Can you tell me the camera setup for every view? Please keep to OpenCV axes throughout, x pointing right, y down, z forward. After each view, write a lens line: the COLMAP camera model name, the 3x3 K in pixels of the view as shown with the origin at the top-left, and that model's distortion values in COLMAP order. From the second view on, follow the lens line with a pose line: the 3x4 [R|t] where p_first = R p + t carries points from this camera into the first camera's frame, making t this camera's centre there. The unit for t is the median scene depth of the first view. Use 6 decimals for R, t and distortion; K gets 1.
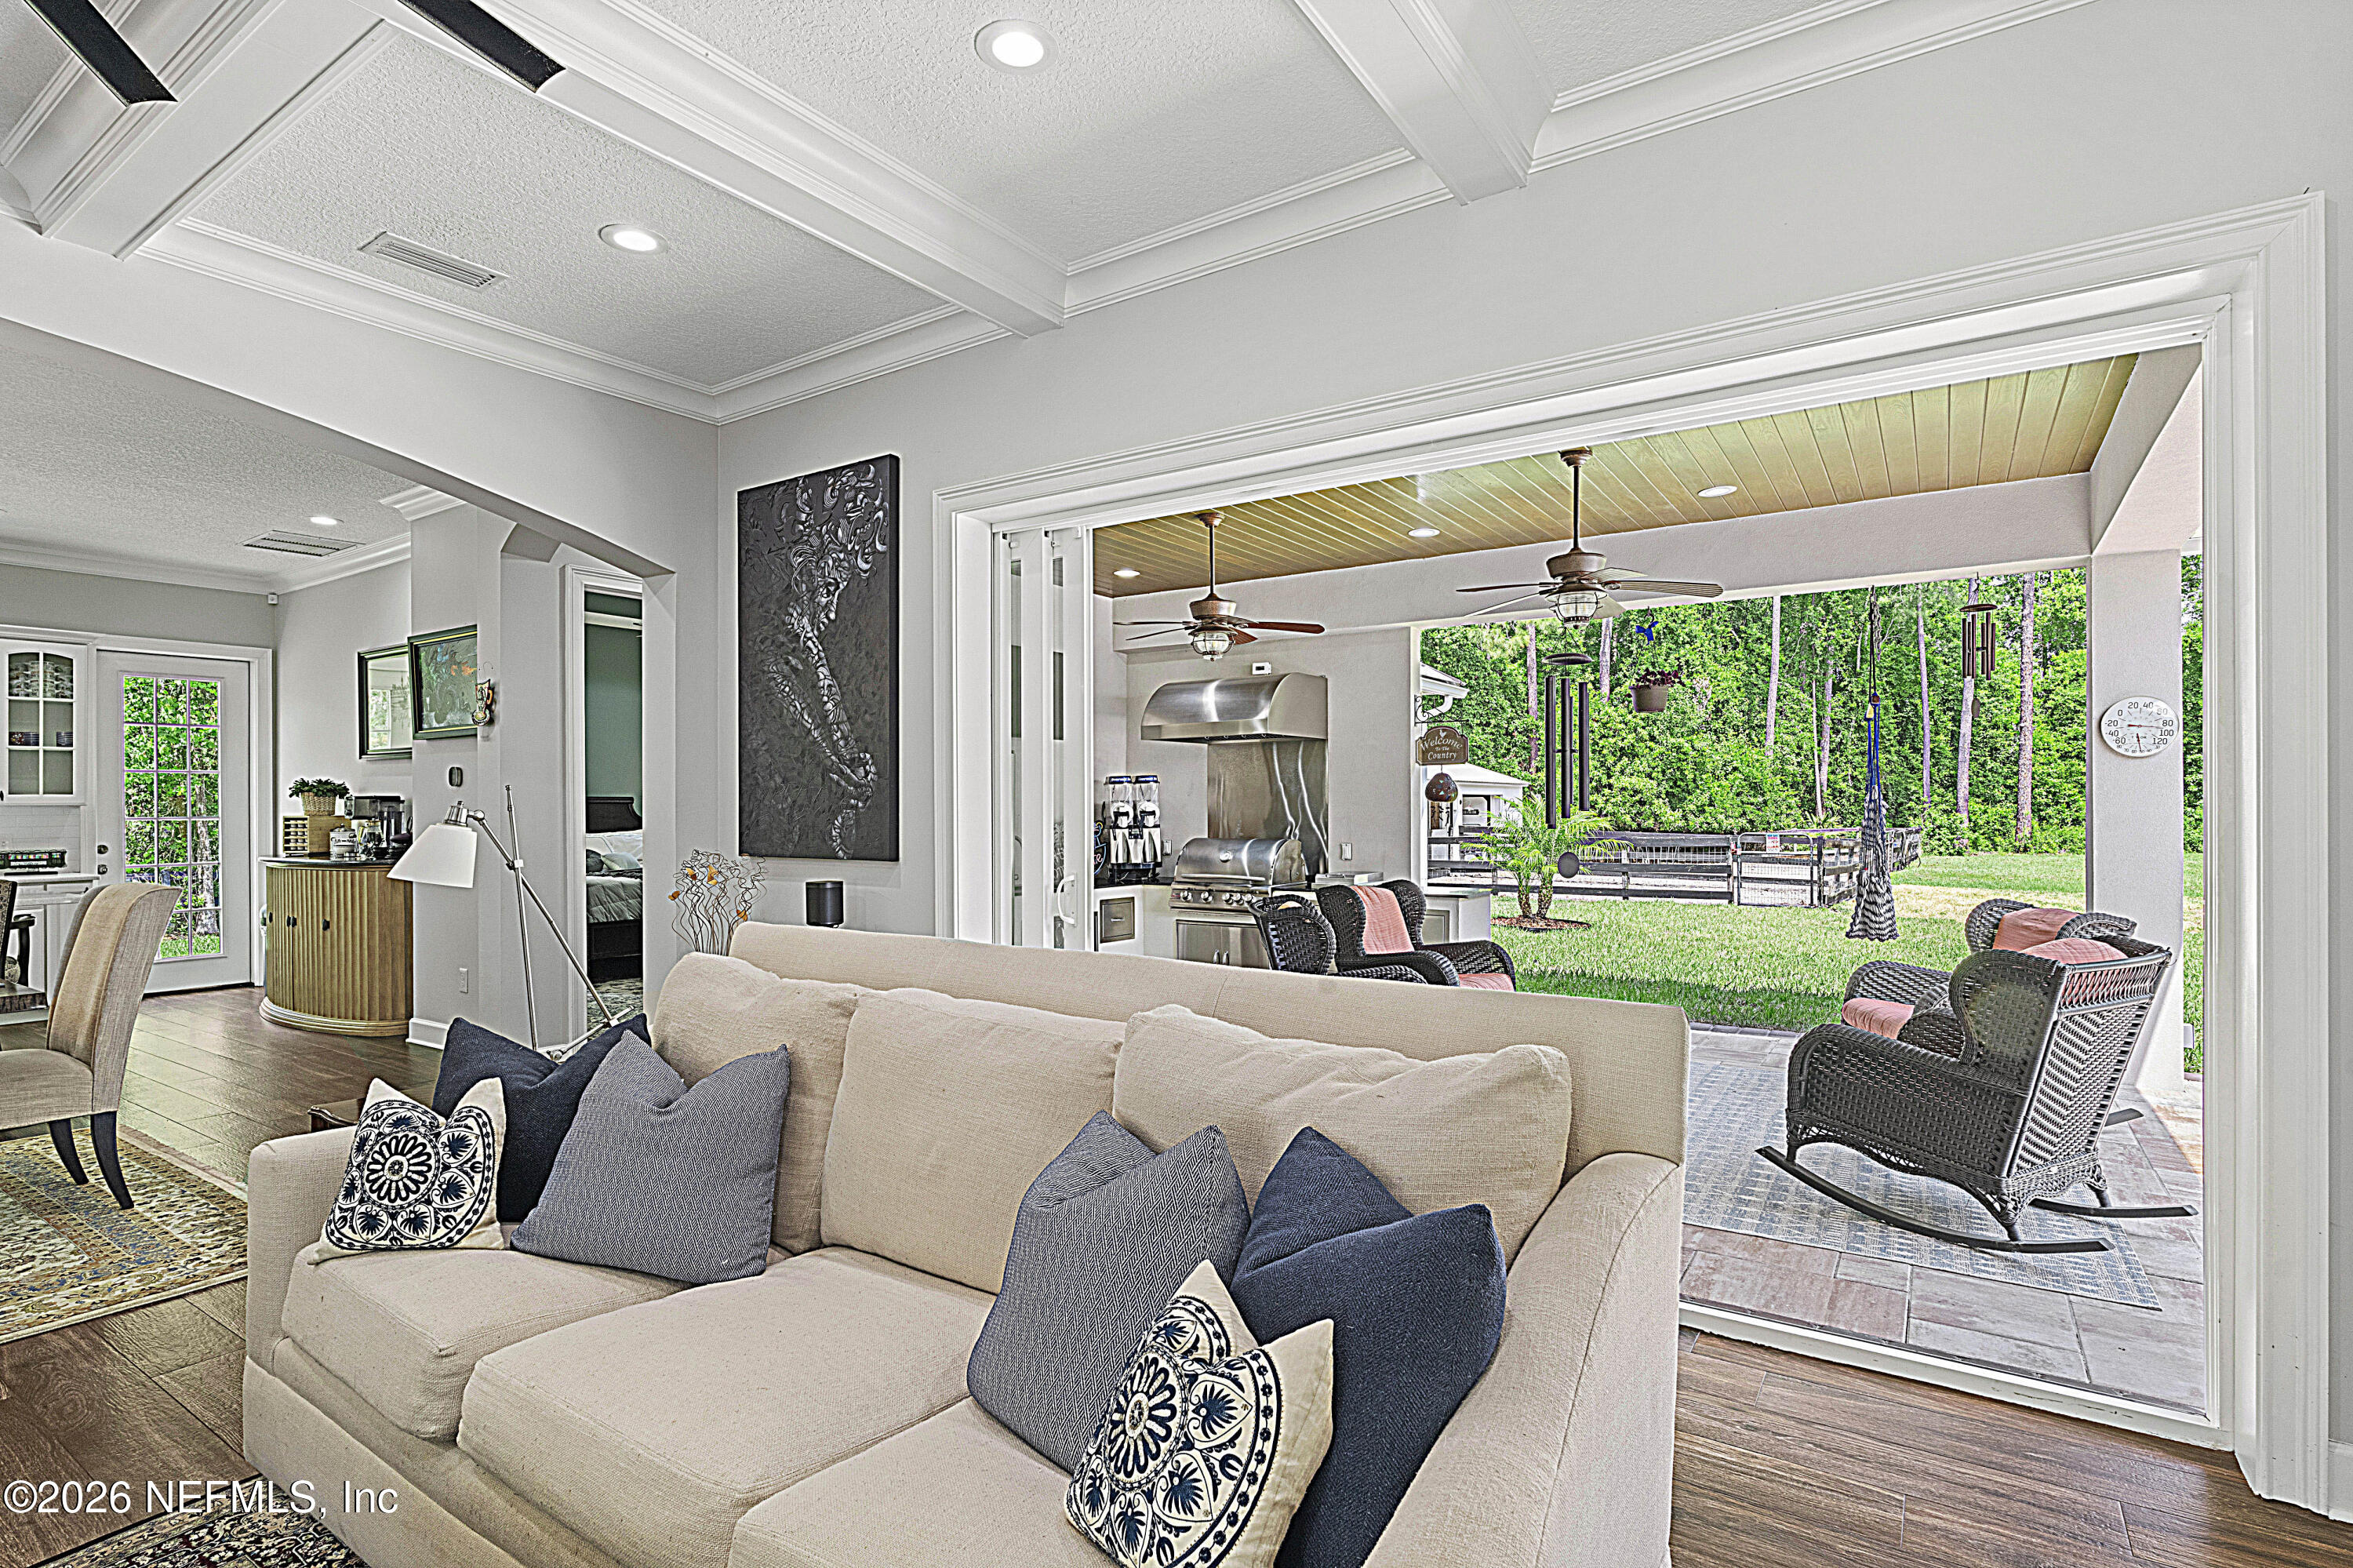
lens RADIAL K [[1154.0, 0, 1161.4], [0, 1154.0, 803.9], [0, 0, 1]] dist [-0.009534, 0.002480]
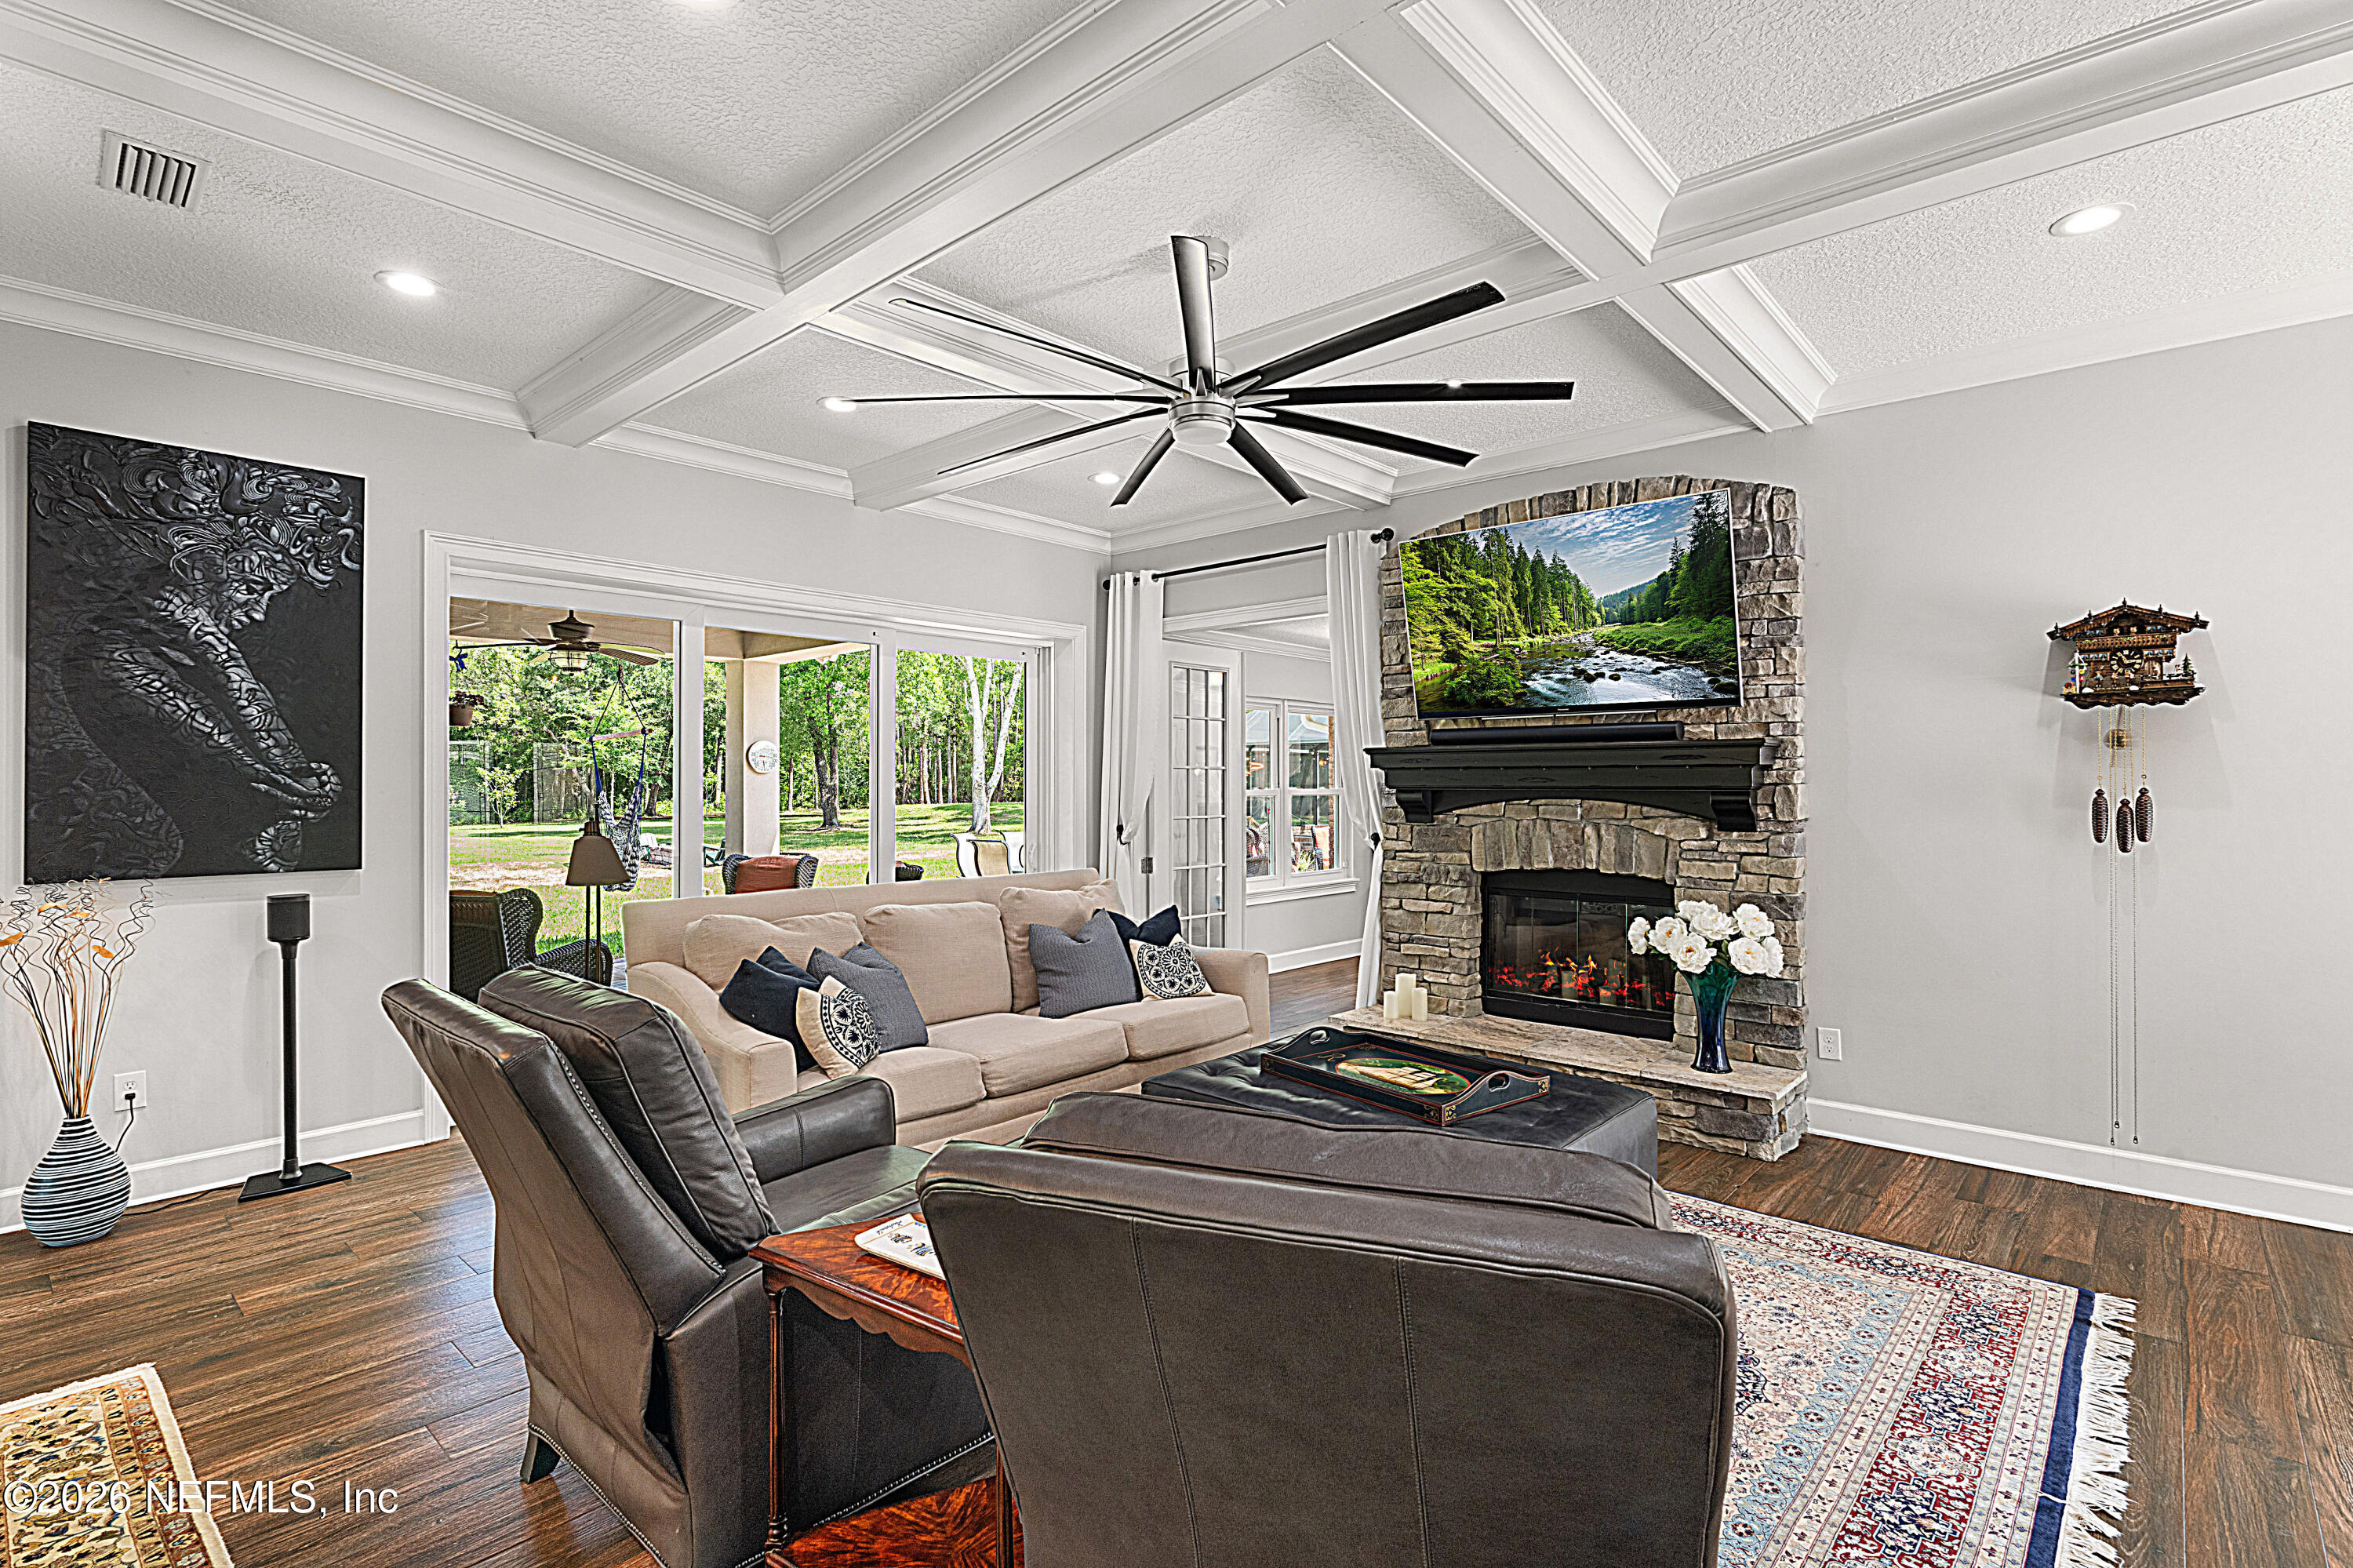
lens RADIAL K [[1119.4, 0, 1190.7], [0, 1119.4, 790.4], [0, 0, 1]] dist [-0.018749, 0.002285]
pose [[0.126248, -0.001988, 0.991997, -0.865871], [0.000701, 0.999998, 0.001915, -0.017037], [-0.991999, 0.000453, 0.126249, 0.101042]]
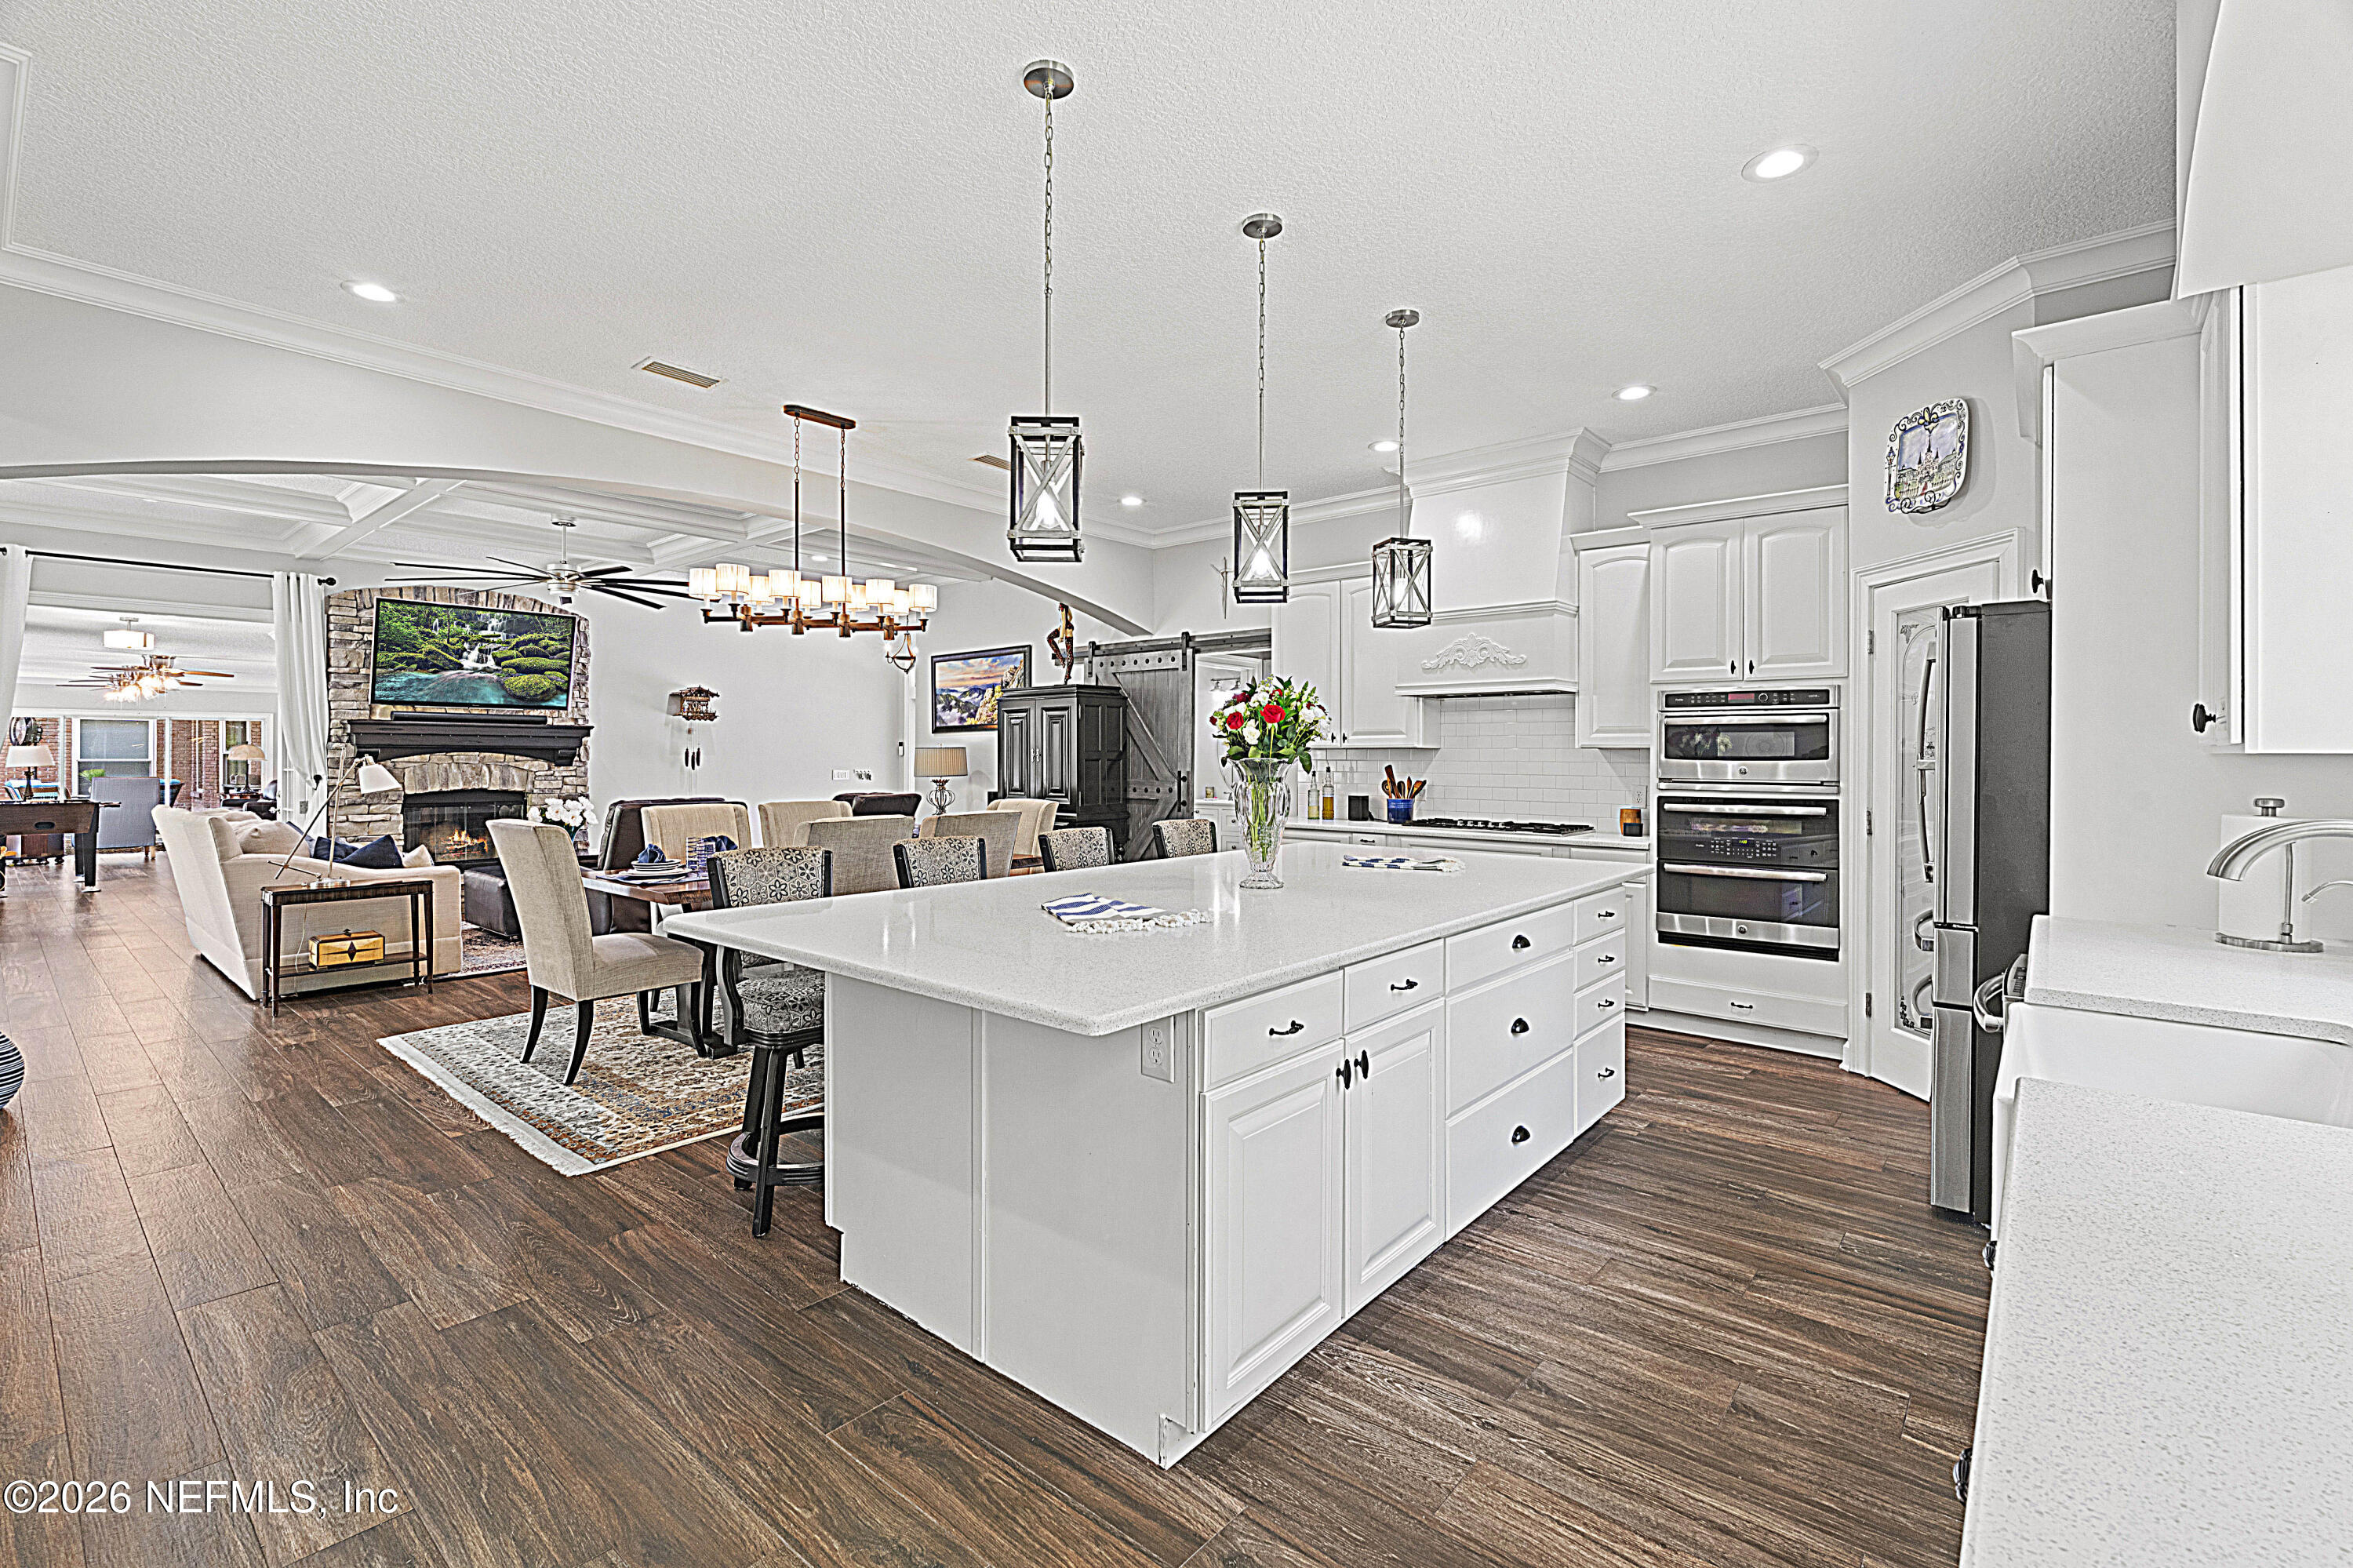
lens RADIAL K [[1037.5, 0, 1207.2], [0, 1037.5, 756.5], [0, 0, 1]] dist [-0.005551, 0.000335]
pose [[-0.996445, 0.000935, 0.084246, -1.191039], [0.000692, 0.999996, -0.002917, 0.005112], [-0.084249, -0.002848, -0.996441, 1.413845]]
